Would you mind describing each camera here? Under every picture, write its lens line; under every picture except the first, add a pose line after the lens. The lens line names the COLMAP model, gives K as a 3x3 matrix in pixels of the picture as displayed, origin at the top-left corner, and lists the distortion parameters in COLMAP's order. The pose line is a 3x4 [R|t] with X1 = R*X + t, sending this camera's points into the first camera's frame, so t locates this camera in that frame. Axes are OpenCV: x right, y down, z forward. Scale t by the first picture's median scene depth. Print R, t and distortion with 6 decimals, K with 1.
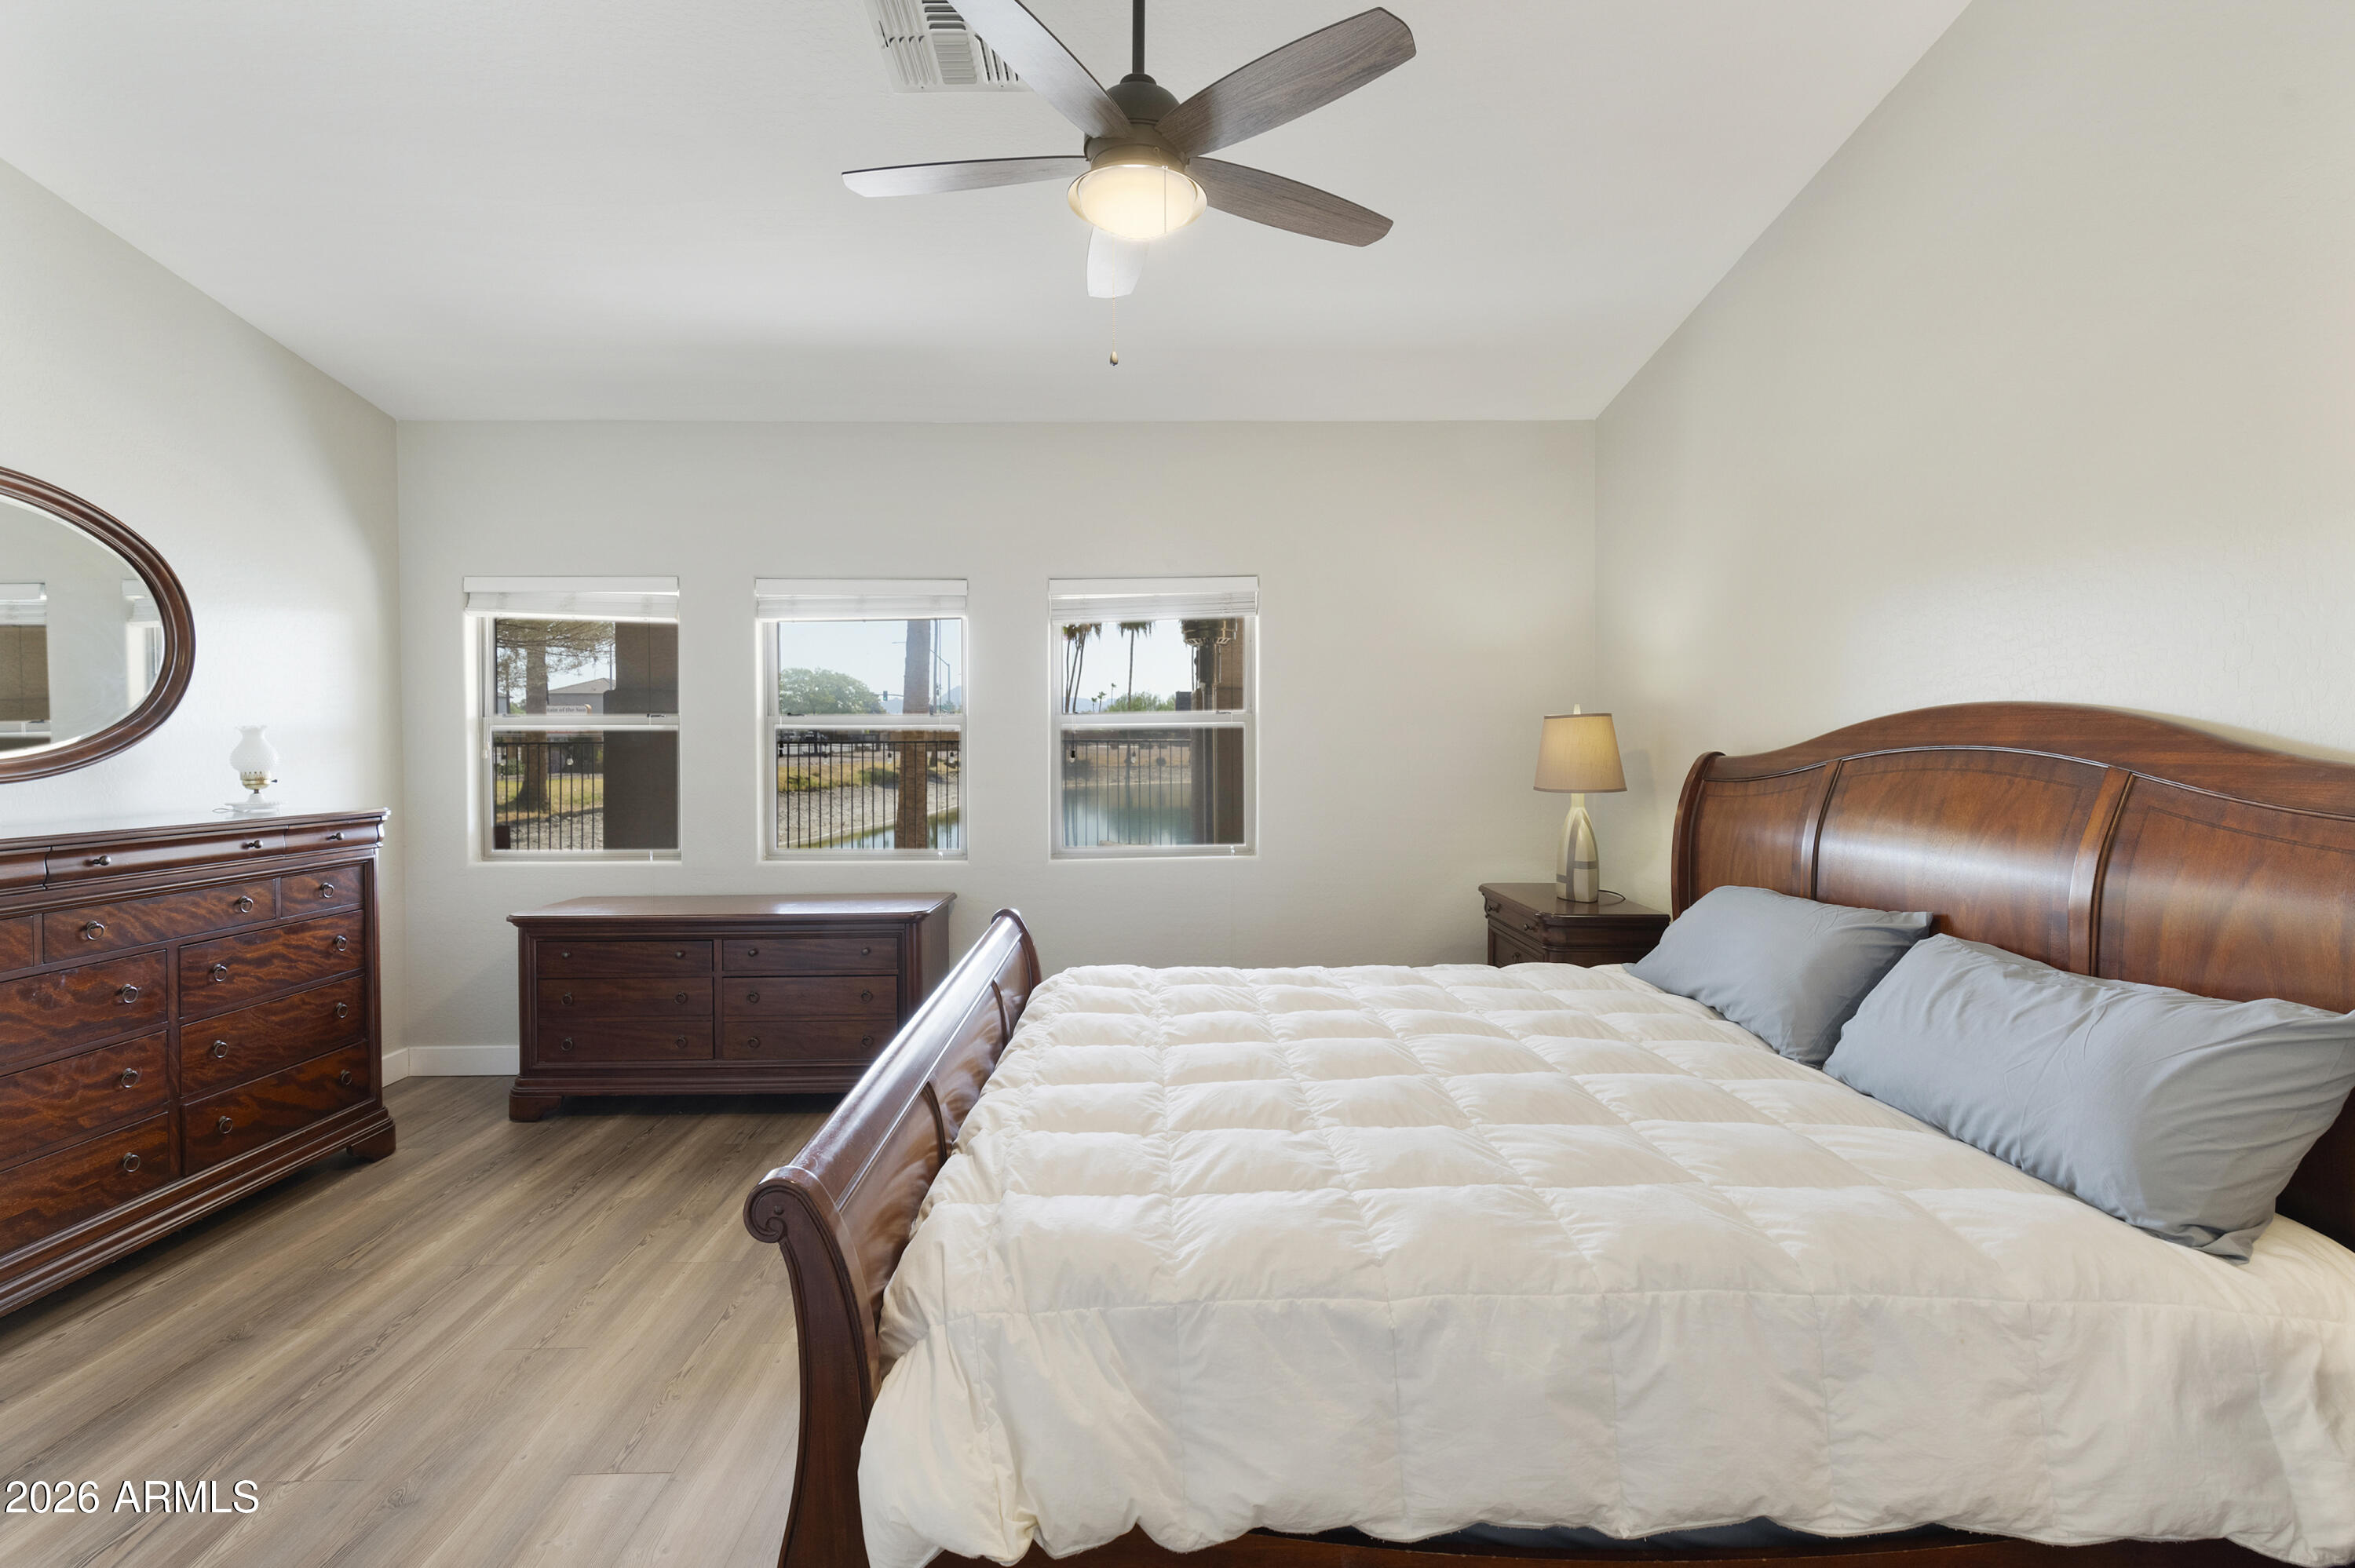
lens RADIAL K [[1055.3, 0, 1181.7], [0, 1055.3, 765.5], [0, 0, 1]] dist [0.002642, -0.000241]
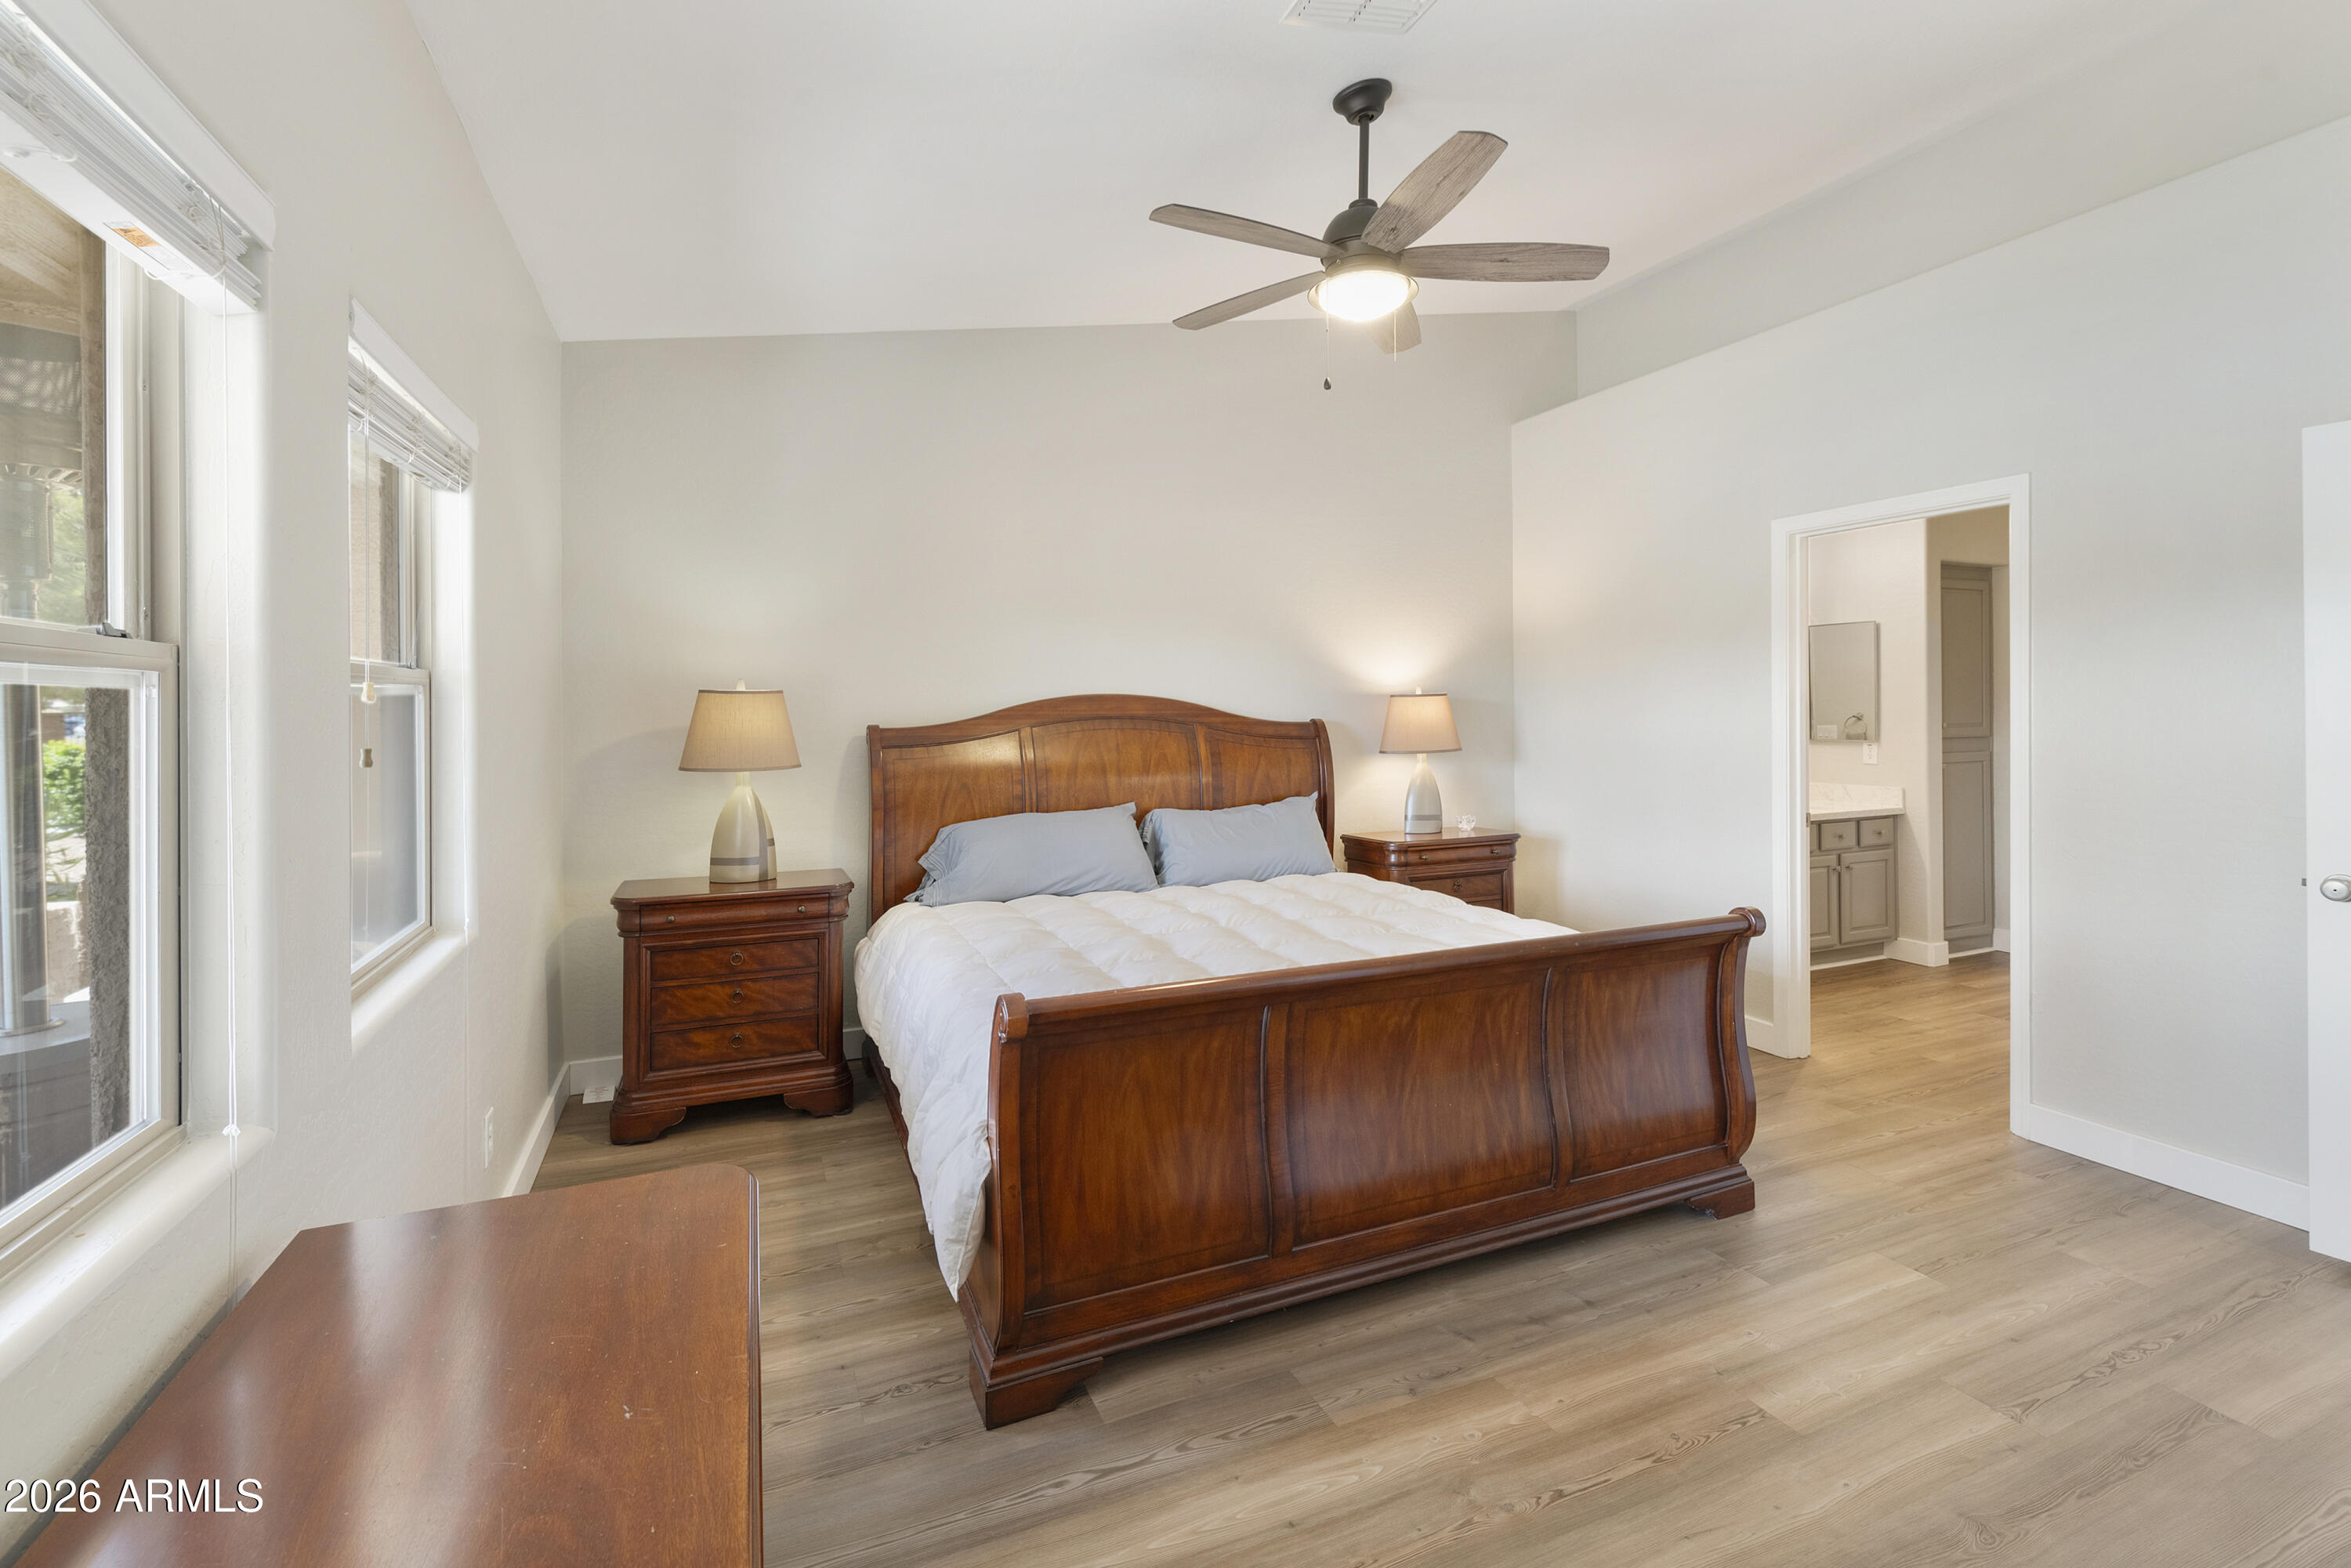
lens RADIAL K [[1032.0, 0, 1168.6], [0, 1032.0, 719.0], [0, 0, 1]] dist [-0.002862, -0.000391]
pose [[-0.368787, -0.005623, 0.929497, -0.665008], [0.028420, 0.999446, 0.017322, -0.027575], [-0.929079, 0.032804, -0.368423, 1.000750]]
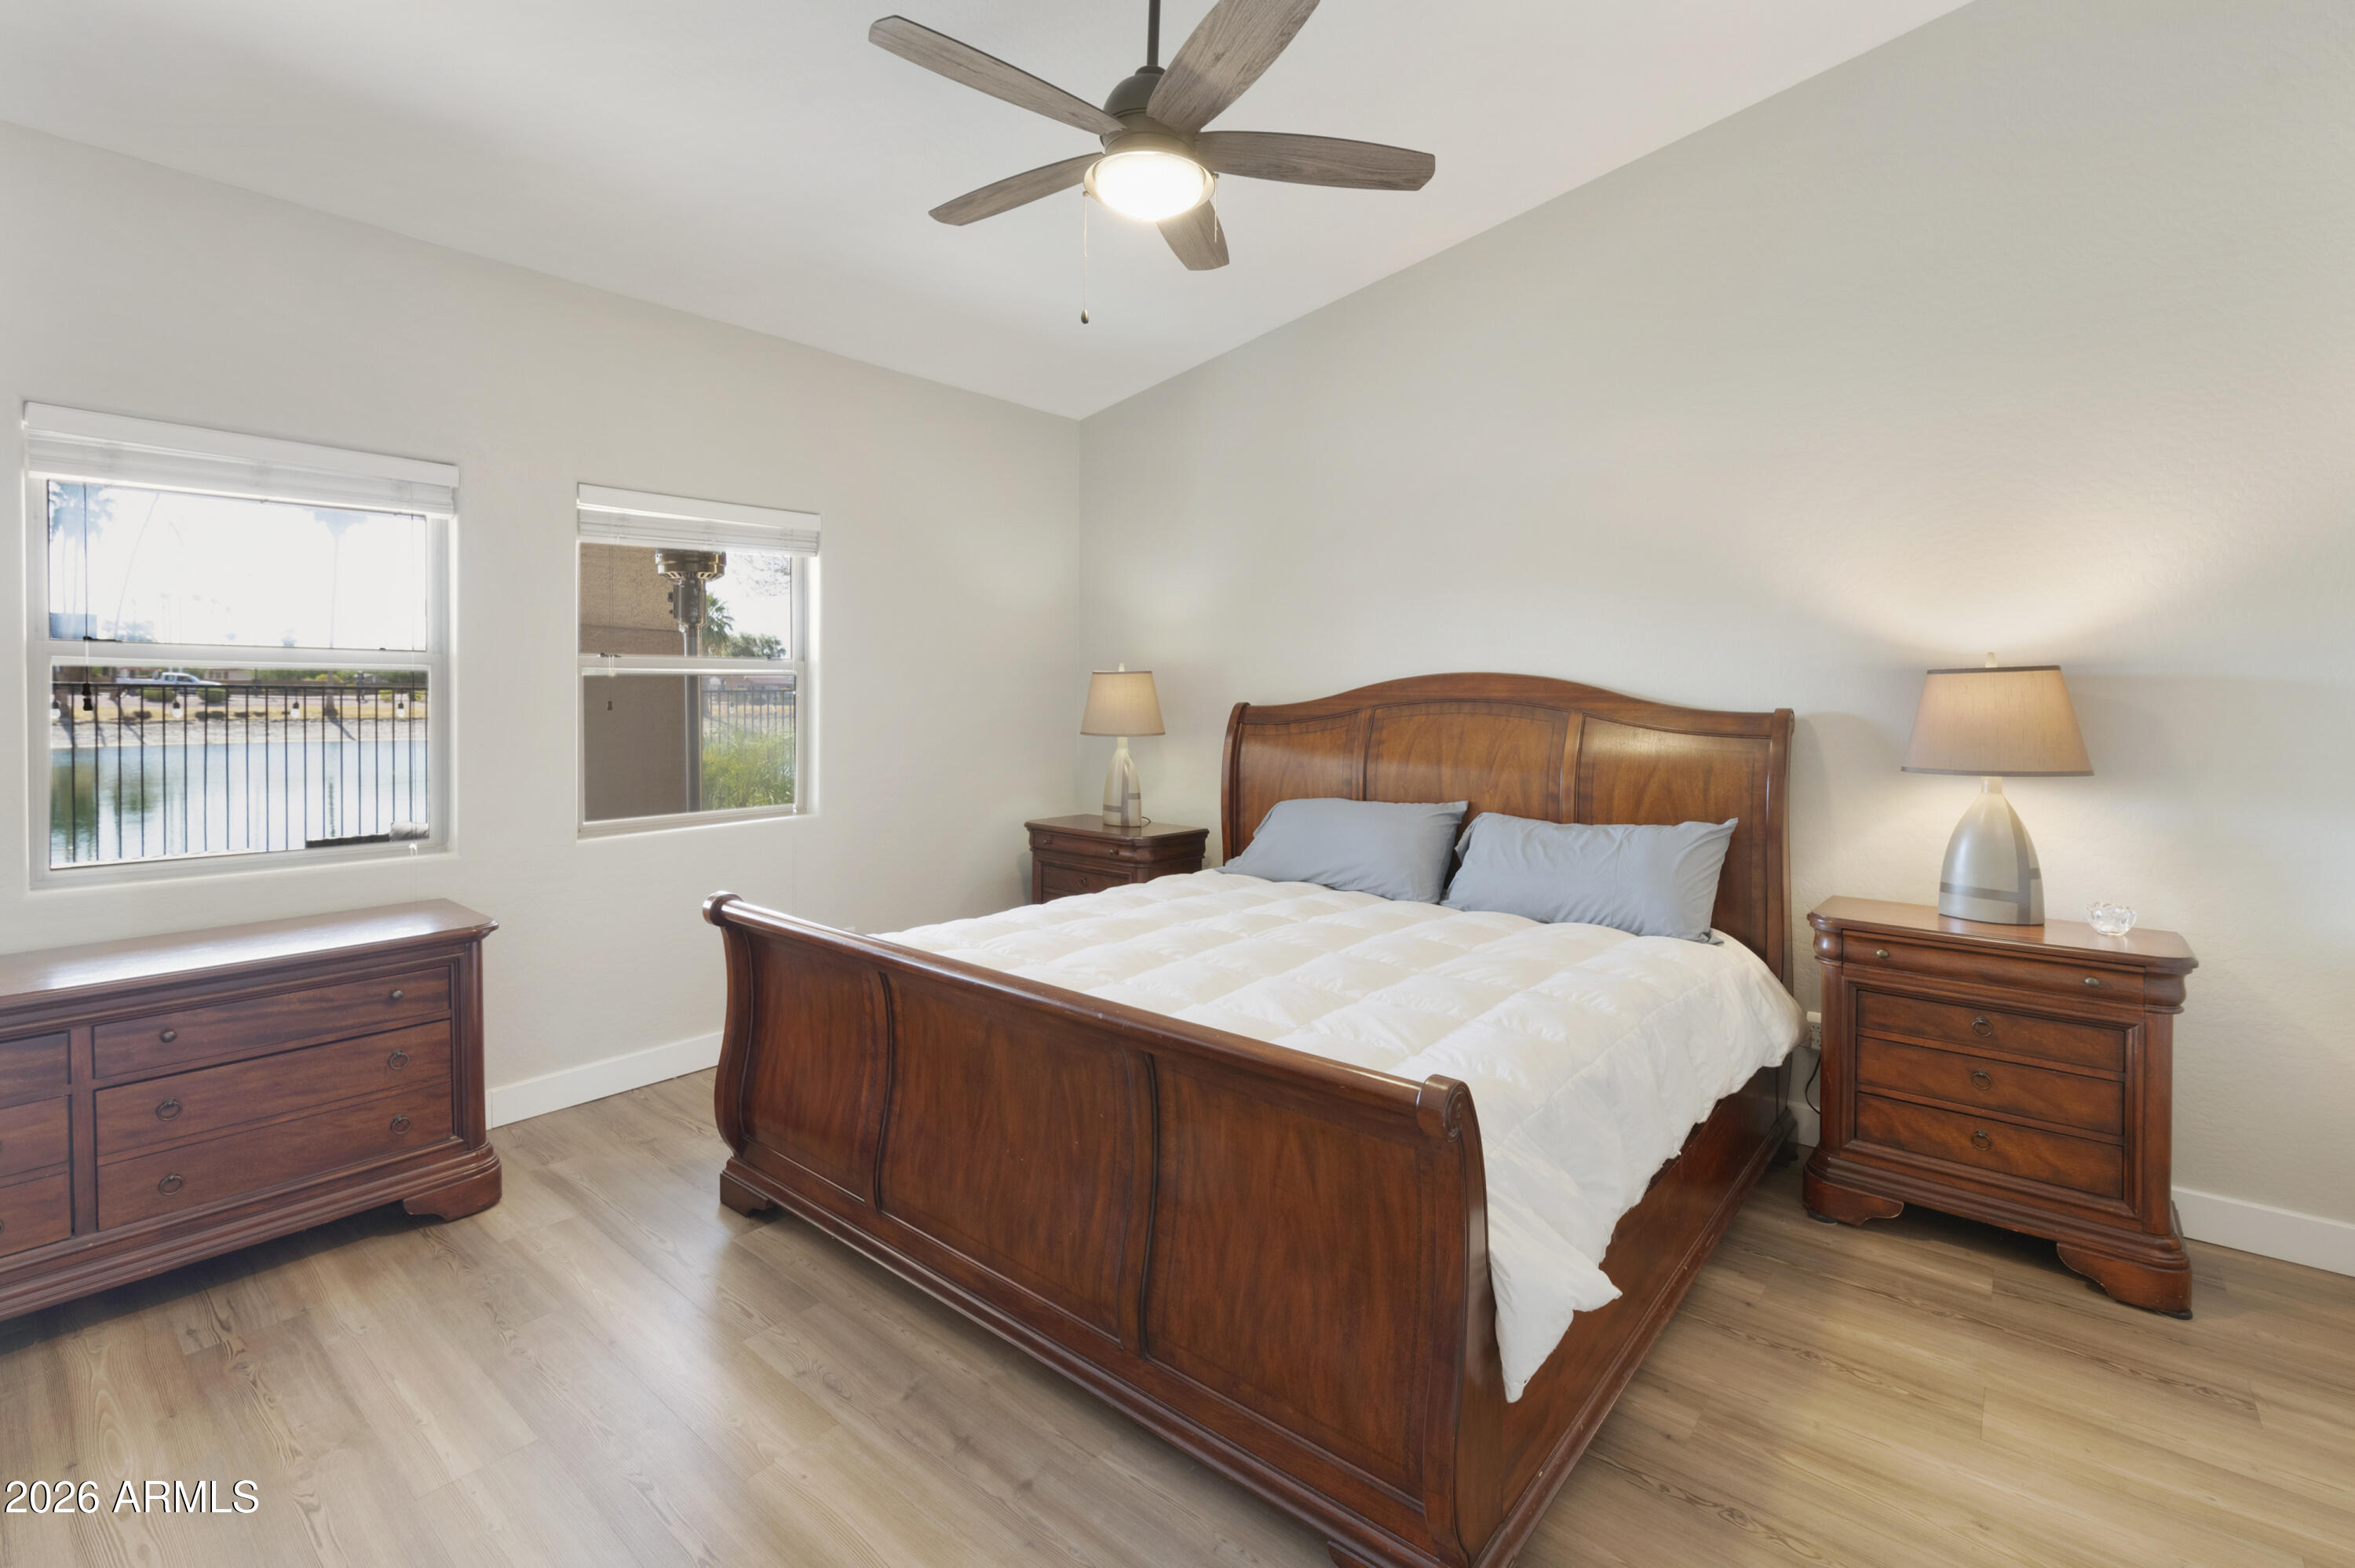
lens RADIAL K [[1037.9, 0, 1184.1], [0, 1037.9, 716.3], [0, 0, 1]] dist [0.000681, -0.000587]
pose [[0.655476, -0.009837, 0.755152, -0.479984], [0.010000, 0.999941, 0.004346, -0.002098], [-0.755150, 0.004702, 0.655536, 0.173424]]
